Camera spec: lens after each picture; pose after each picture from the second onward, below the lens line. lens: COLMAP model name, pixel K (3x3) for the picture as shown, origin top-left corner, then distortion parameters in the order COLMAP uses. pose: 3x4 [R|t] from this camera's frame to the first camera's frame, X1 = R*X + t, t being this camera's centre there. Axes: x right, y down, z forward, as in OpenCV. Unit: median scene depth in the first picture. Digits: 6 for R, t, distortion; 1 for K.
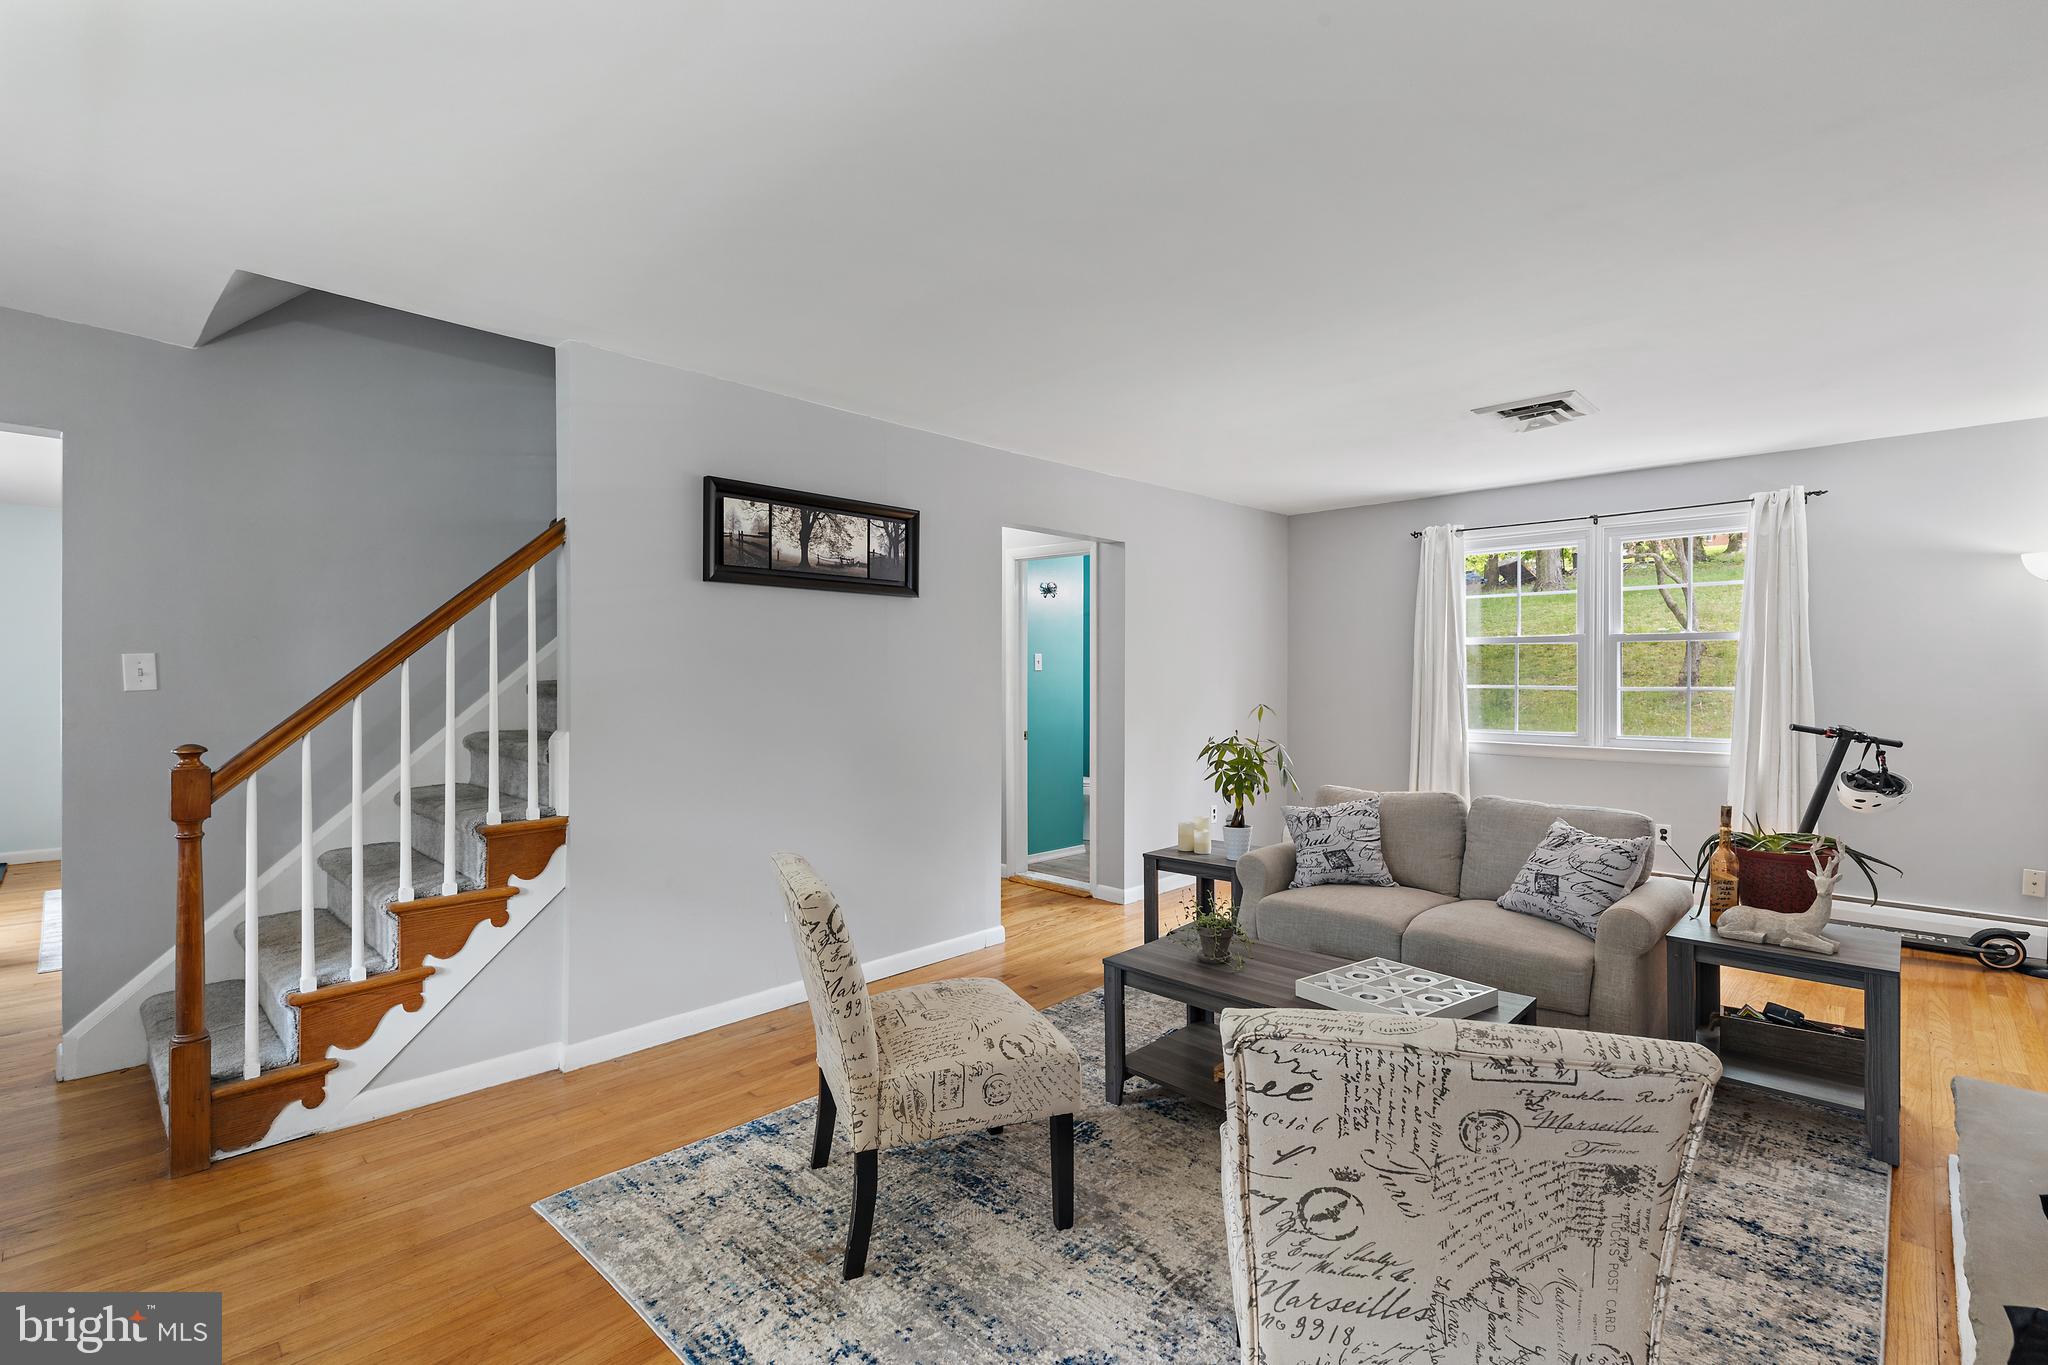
lens RADIAL K [[924.0, 0, 1029.5], [0, 924.0, 674.9], [0, 0, 1]] dist [0.003778, -0.001103]
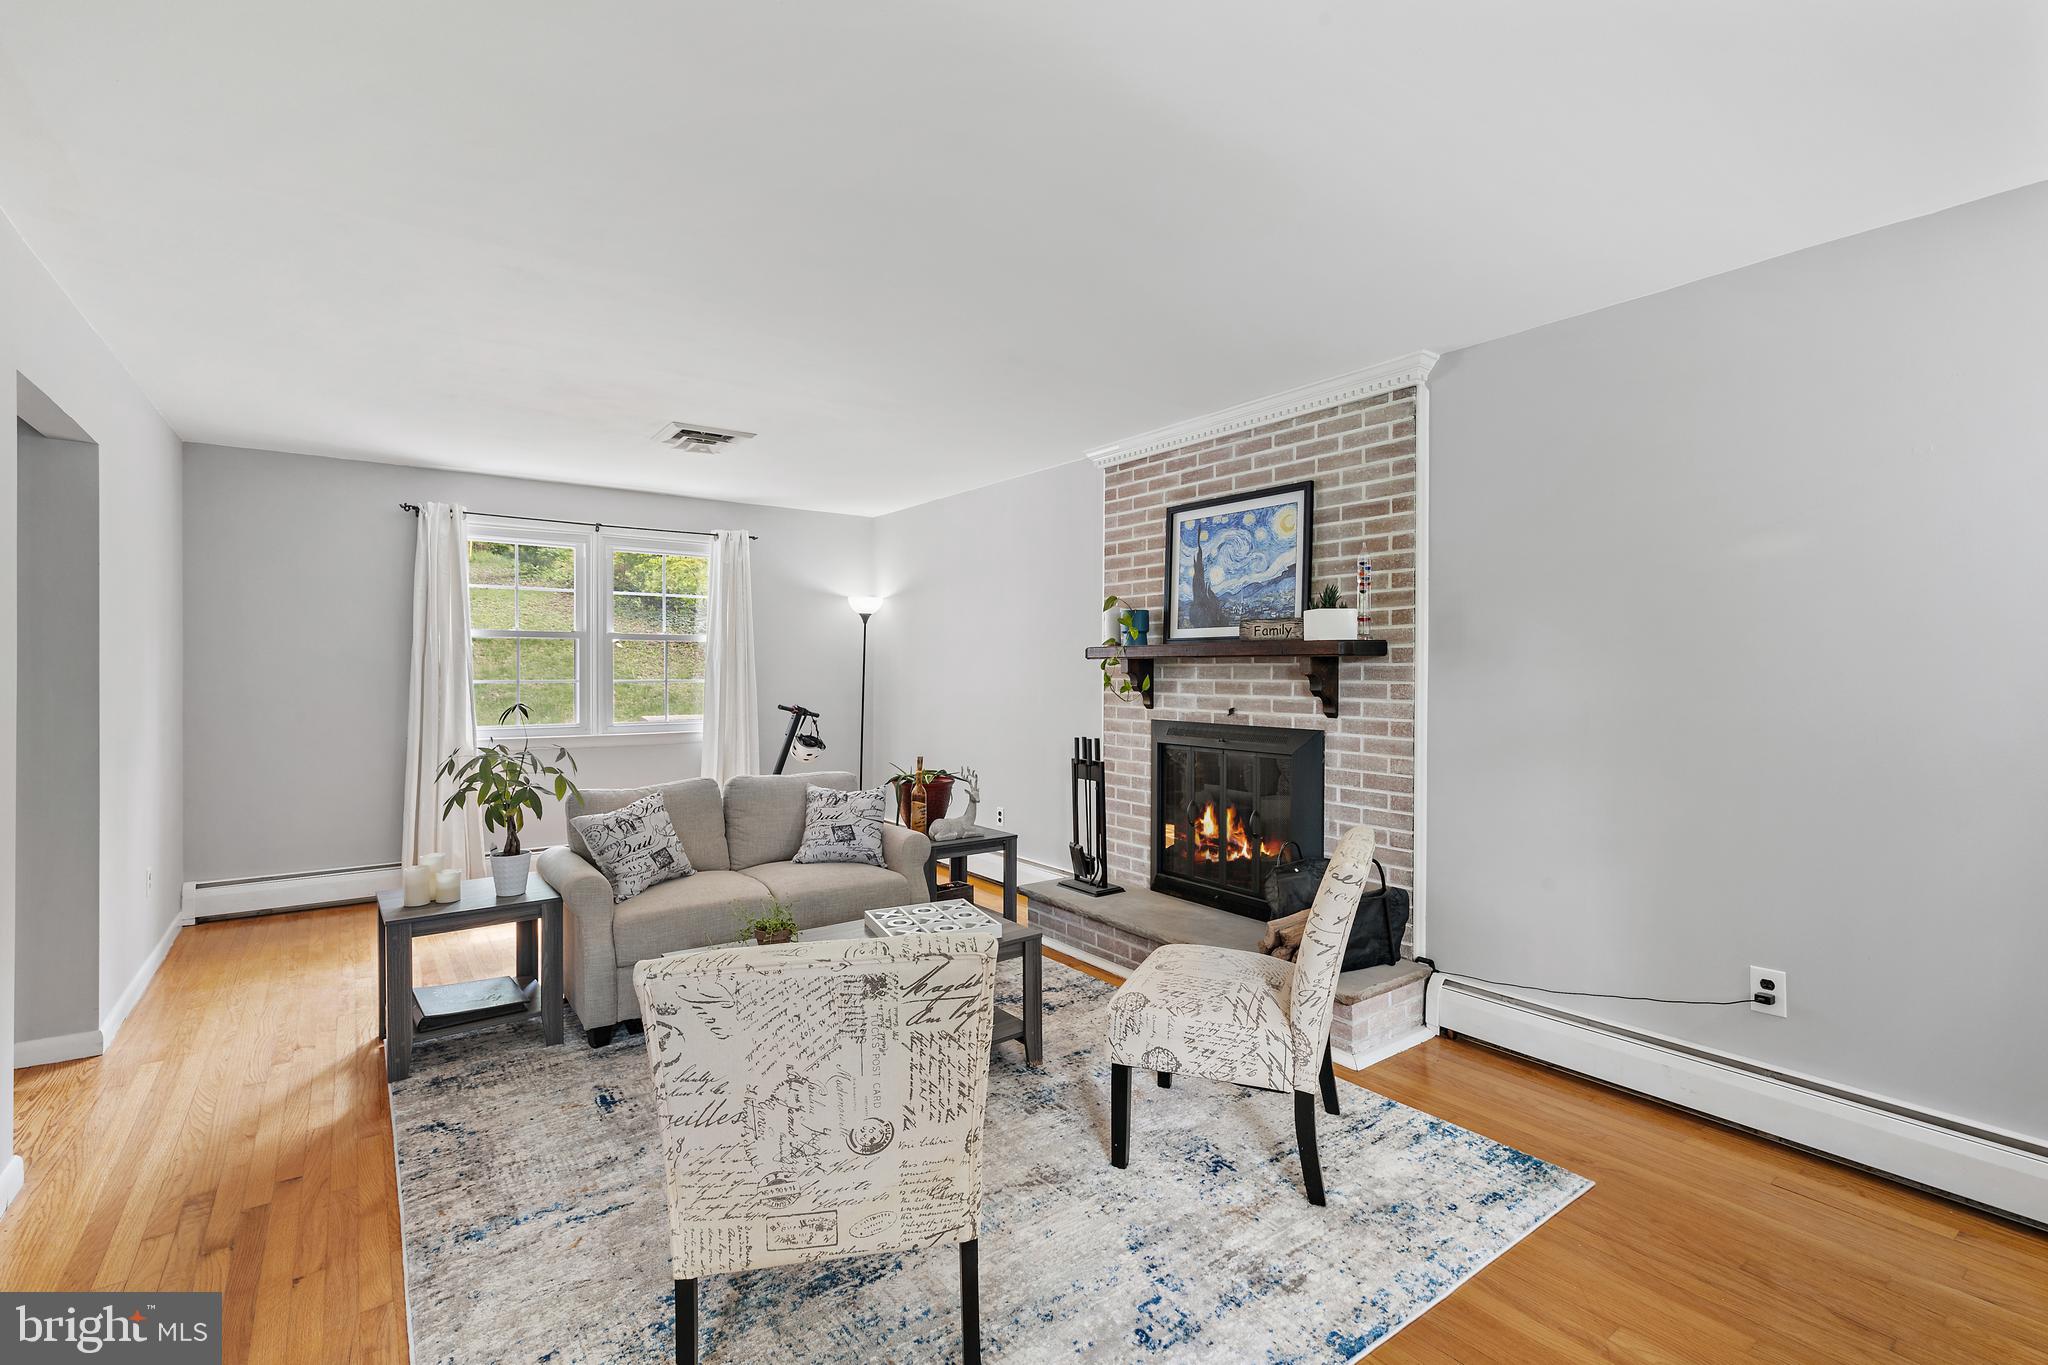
lens RADIAL K [[924.0, 0, 1029.5], [0, 924.0, 674.9], [0, 0, 1]] dist [0.003778, -0.001103]
pose [[0.170683, -0.004869, 0.985314, -0.489150], [-0.002665, 0.999982, 0.005403, -0.000427], [-0.985322, -0.003548, 0.170667, 0.394795]]
